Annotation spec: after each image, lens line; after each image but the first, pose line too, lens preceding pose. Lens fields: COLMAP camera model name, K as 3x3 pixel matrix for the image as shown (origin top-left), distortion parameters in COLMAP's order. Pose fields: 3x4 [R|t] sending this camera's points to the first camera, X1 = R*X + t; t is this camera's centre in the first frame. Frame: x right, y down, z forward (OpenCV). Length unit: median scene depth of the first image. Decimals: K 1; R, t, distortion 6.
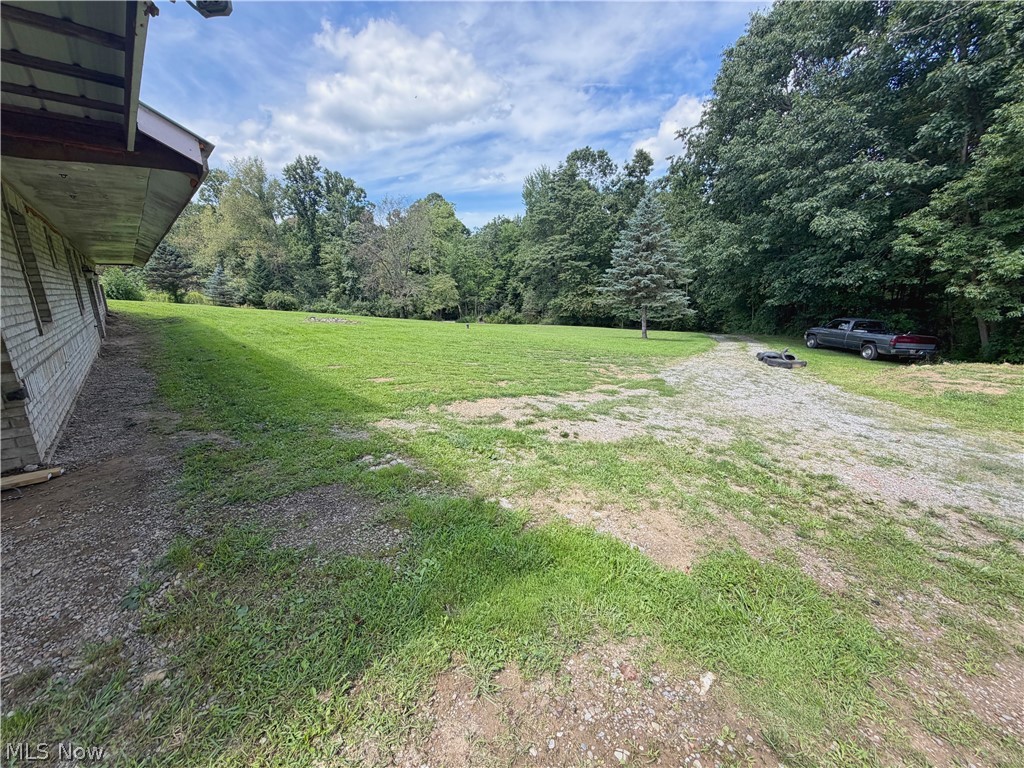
lens RADIAL K [[415.6, 0, 508.2], [0, 415.6, 384.7], [0, 0, 1]] dist [0.002224, 0.000315]
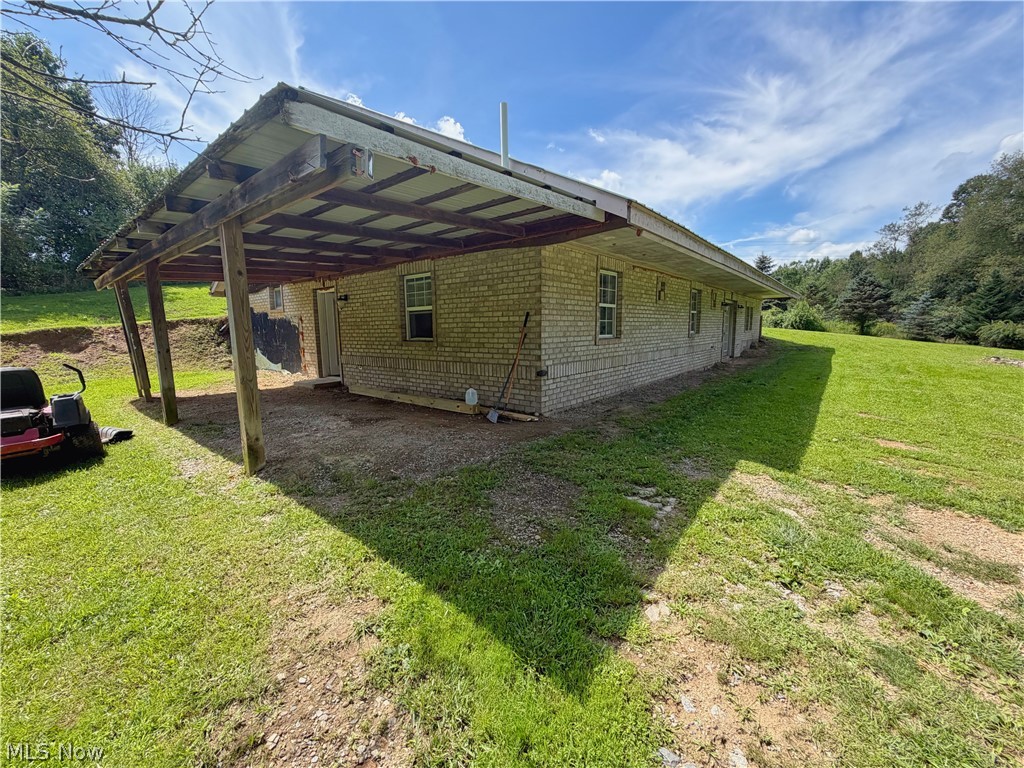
lens RADIAL K [[415.6, 0, 508.2], [0, 415.6, 384.7], [0, 0, 1]] dist [0.002224, 0.000315]
pose [[0.128413, 0.144656, -0.981114, 0.368472], [-0.217507, 0.969326, 0.114449, -0.066054], [0.967575, 0.198702, 0.155938, 0.365728]]
